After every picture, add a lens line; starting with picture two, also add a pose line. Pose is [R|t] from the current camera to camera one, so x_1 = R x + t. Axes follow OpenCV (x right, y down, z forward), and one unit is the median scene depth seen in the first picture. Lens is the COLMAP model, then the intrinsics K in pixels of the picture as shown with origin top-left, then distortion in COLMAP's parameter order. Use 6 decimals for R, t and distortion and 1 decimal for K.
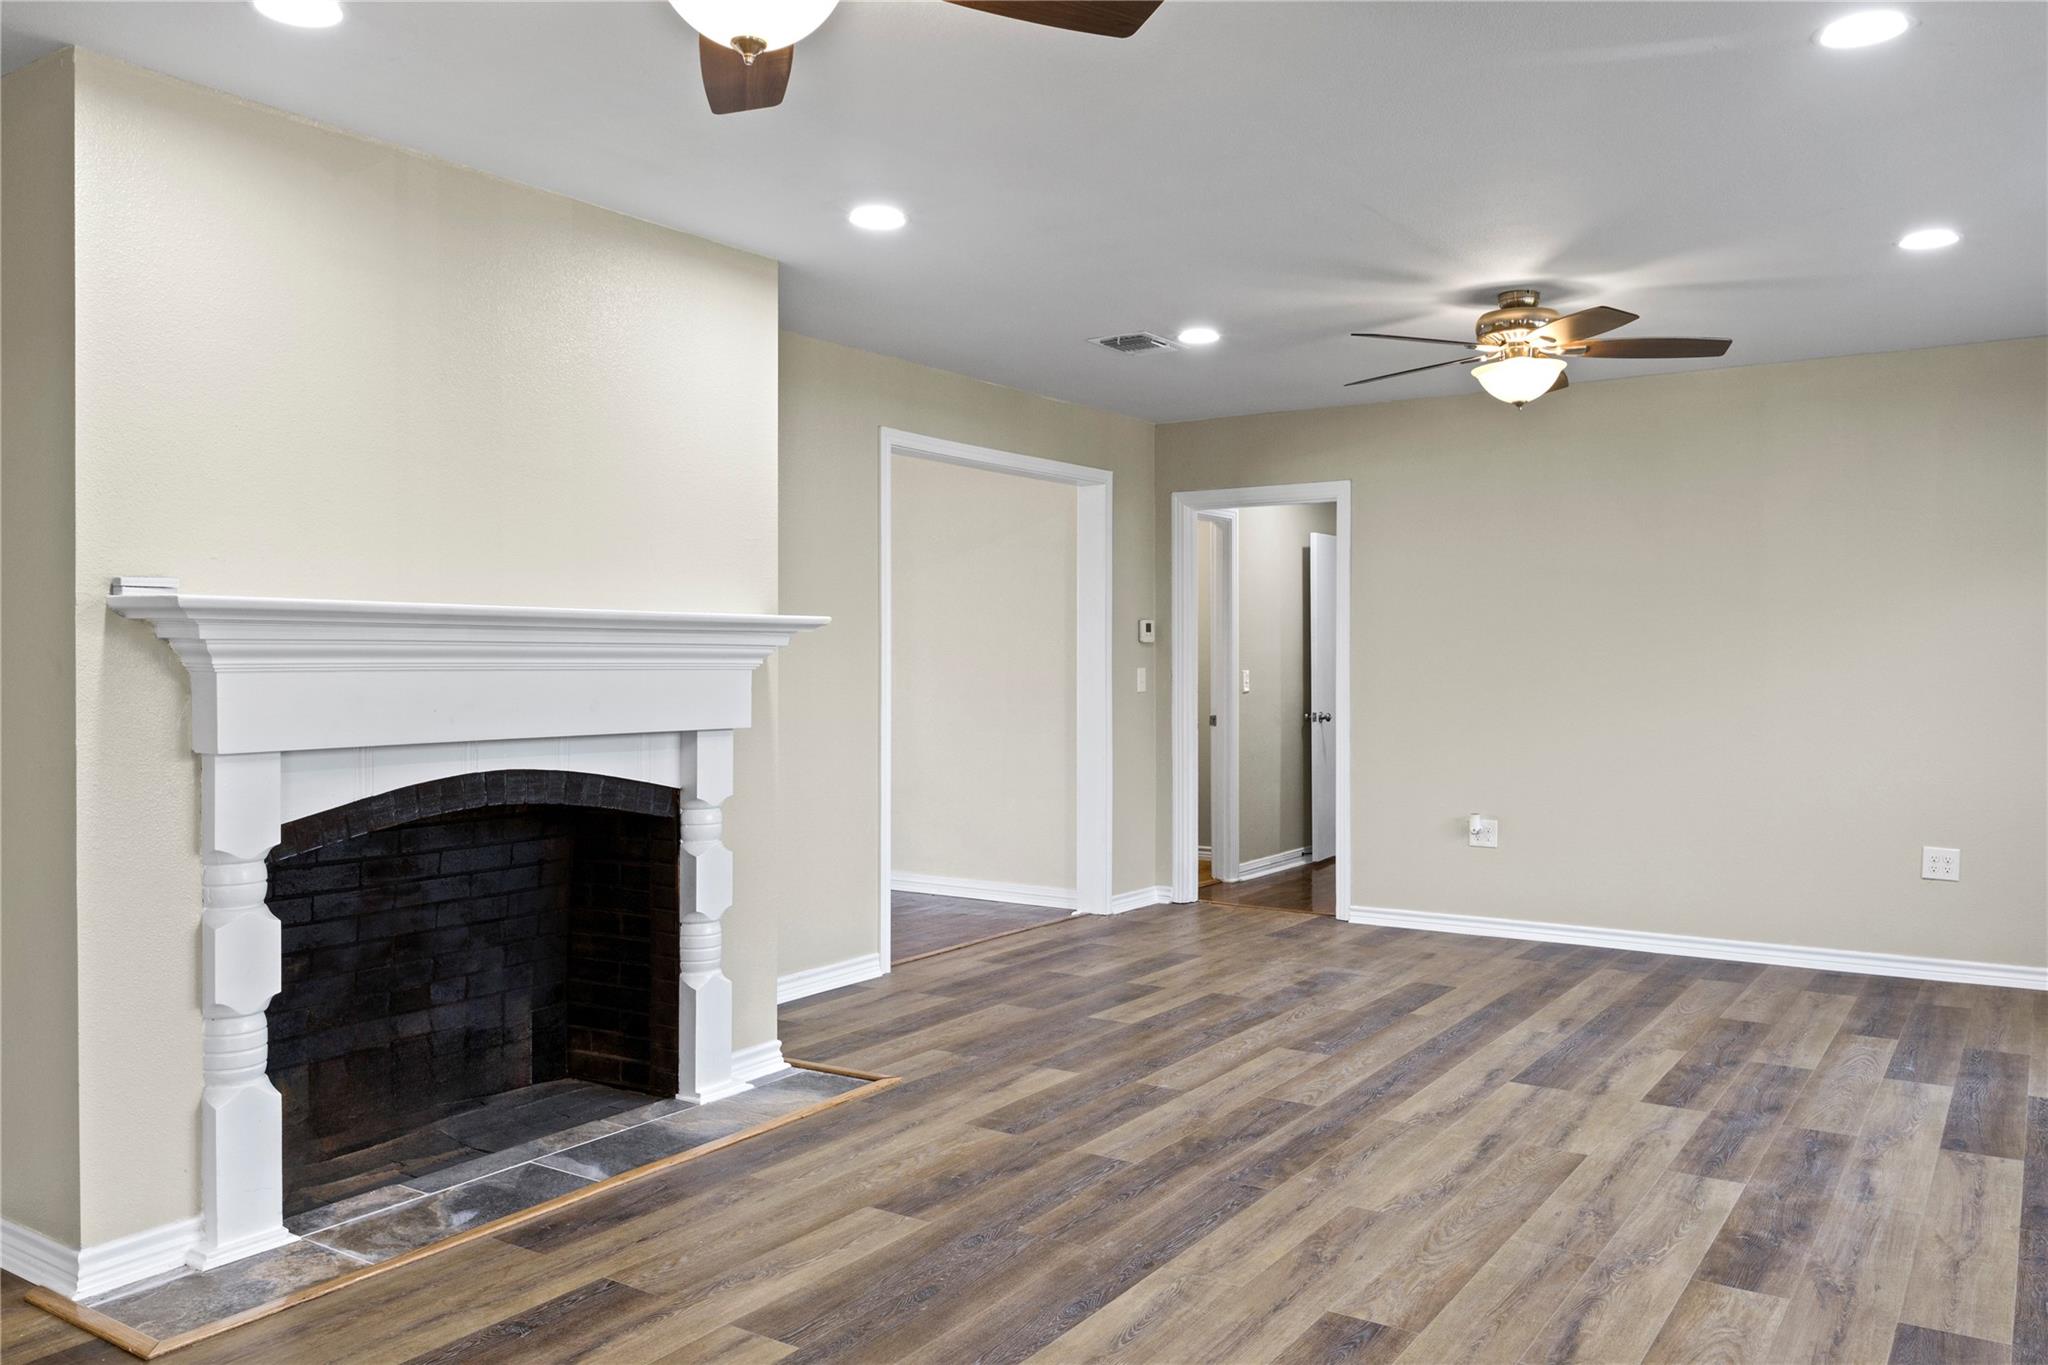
lens RADIAL K [[1506.9, 0, 1037.7], [0, 1506.9, 678.3], [0, 0, 1]] dist [0.012862, -0.036986]
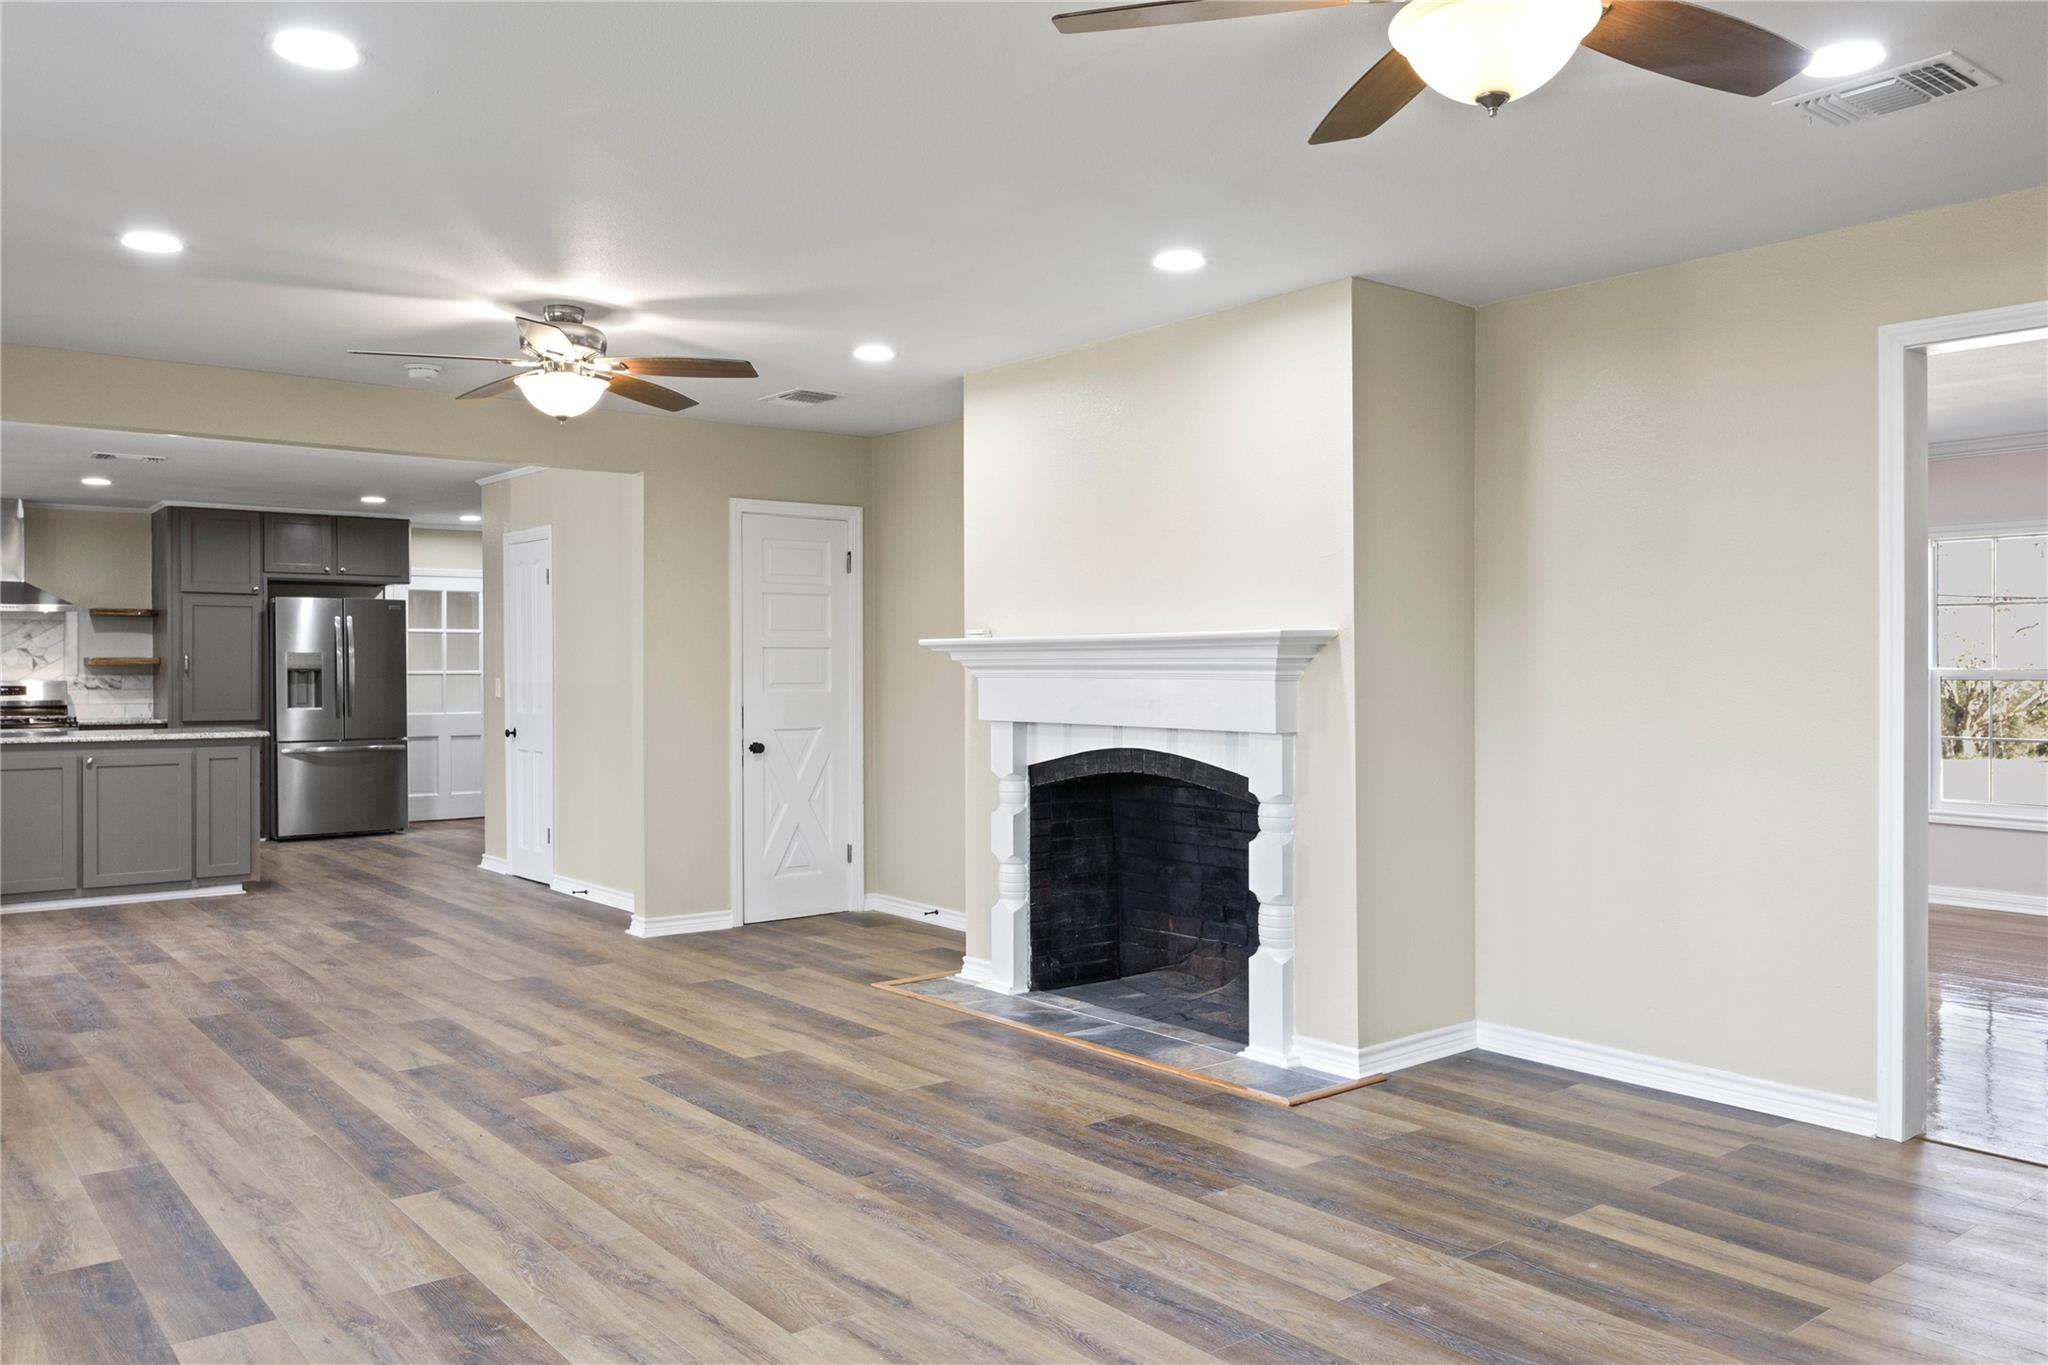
lens RADIAL K [[1506.9, 0, 1045.5], [0, 1506.9, 663.4], [0, 0, 1]] dist [0.012862, -0.036986]
pose [[-0.280676, -0.004853, -0.959790, 1.025618], [-0.014167, 0.999899, -0.000913, -0.016921], [0.959698, 0.013341, -0.280716, 1.296468]]
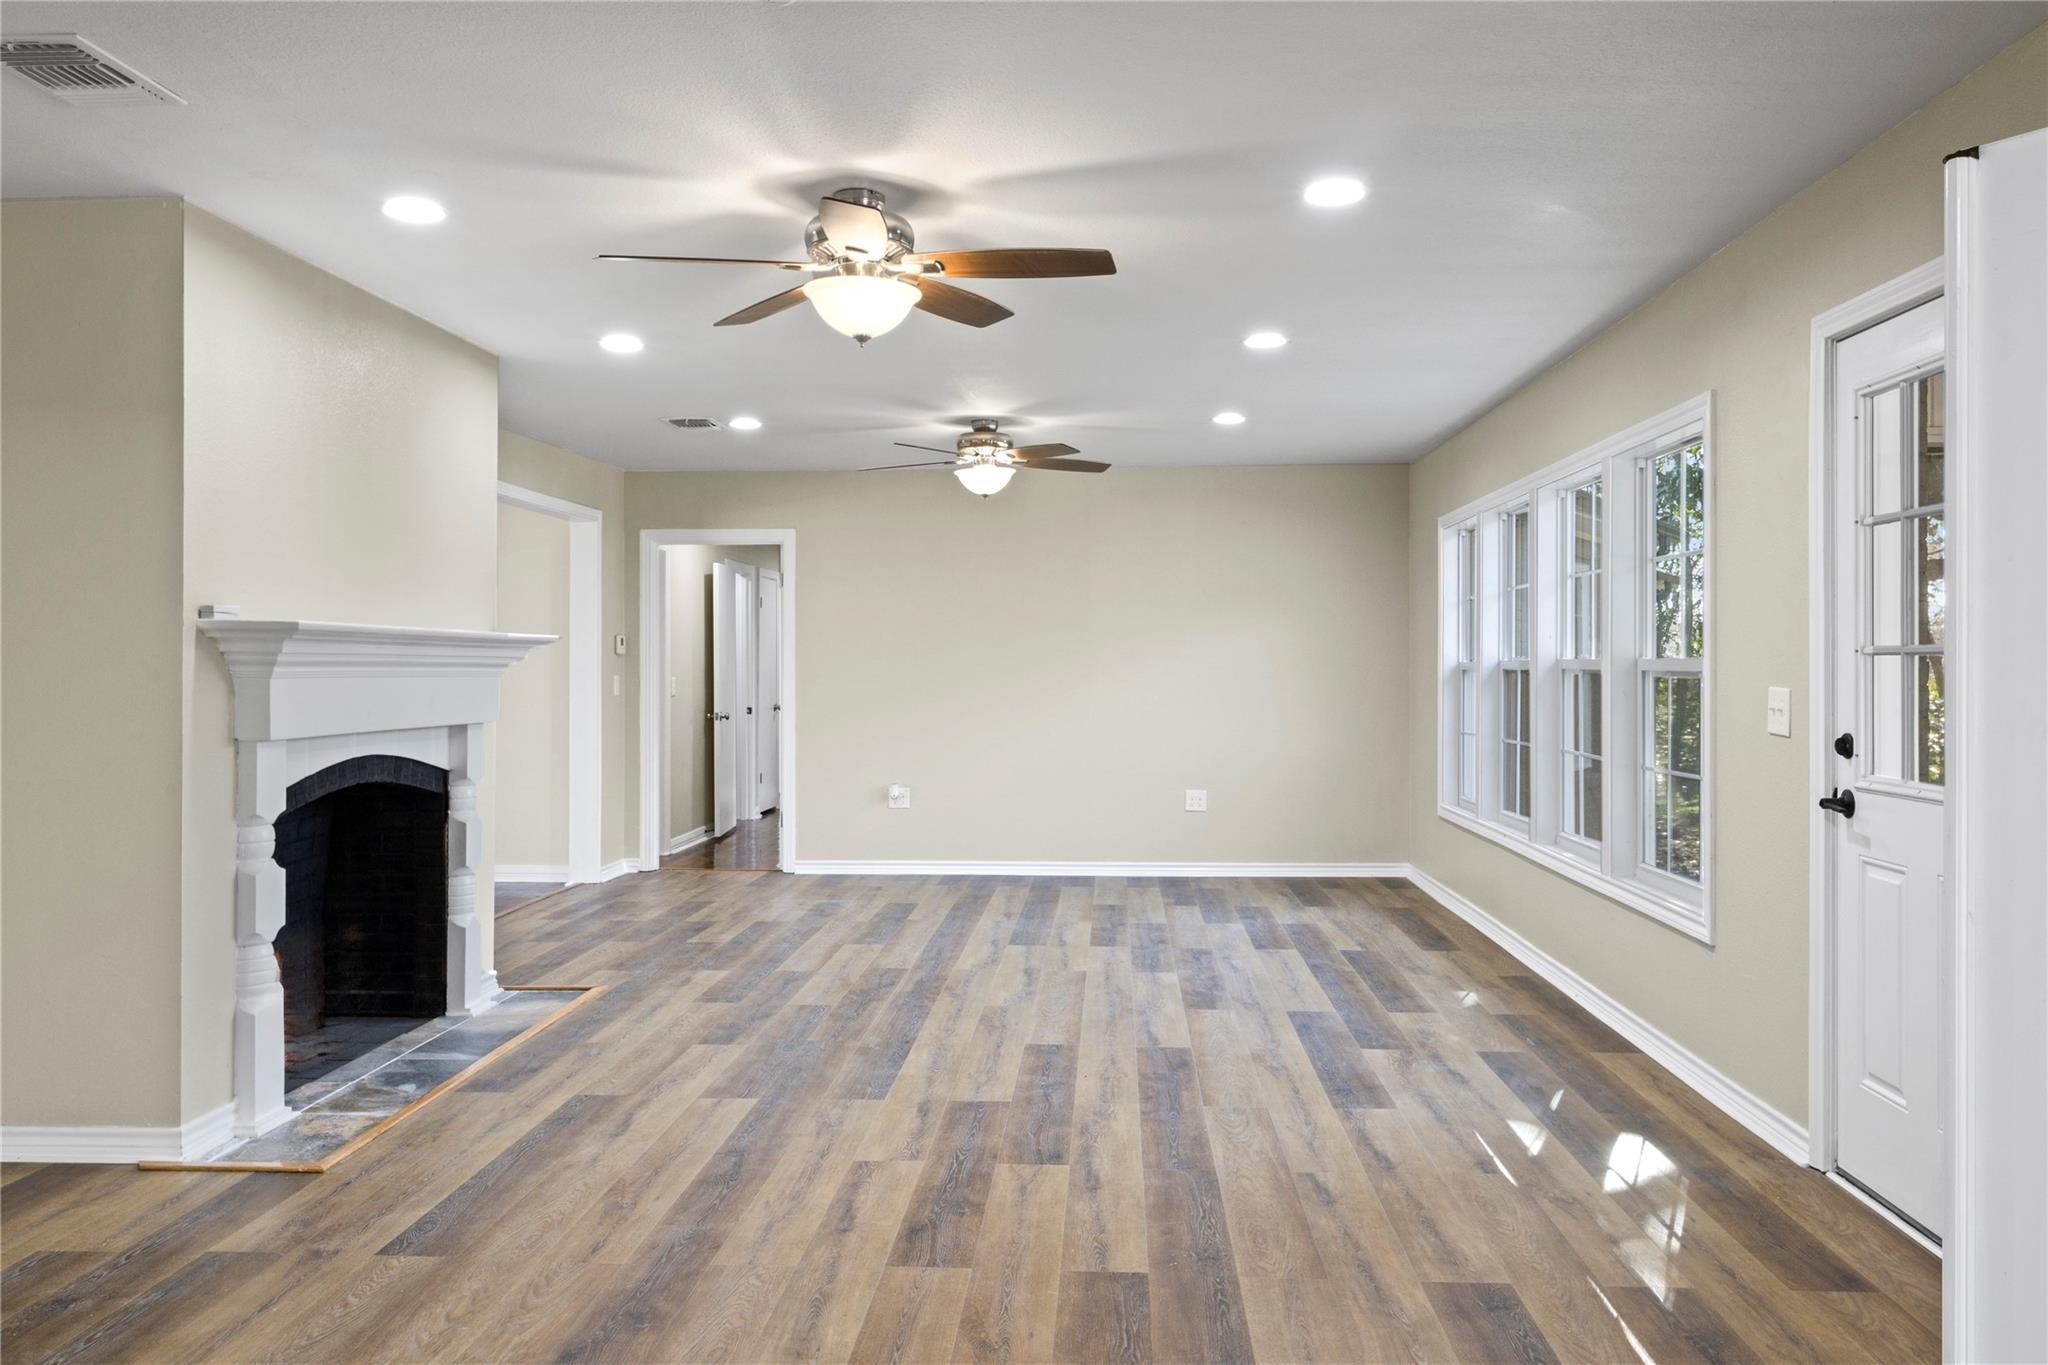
lens RADIAL K [[1506.9, 0, 1009.1], [0, 1506.9, 668.5], [0, 0, 1]] dist [0.012862, -0.036986]
pose [[0.865309, 0.000601, 0.501239, -0.517968], [0.005415, 0.999930, -0.010547, 0.003951], [-0.501210, 0.011840, 0.865245, -0.371506]]
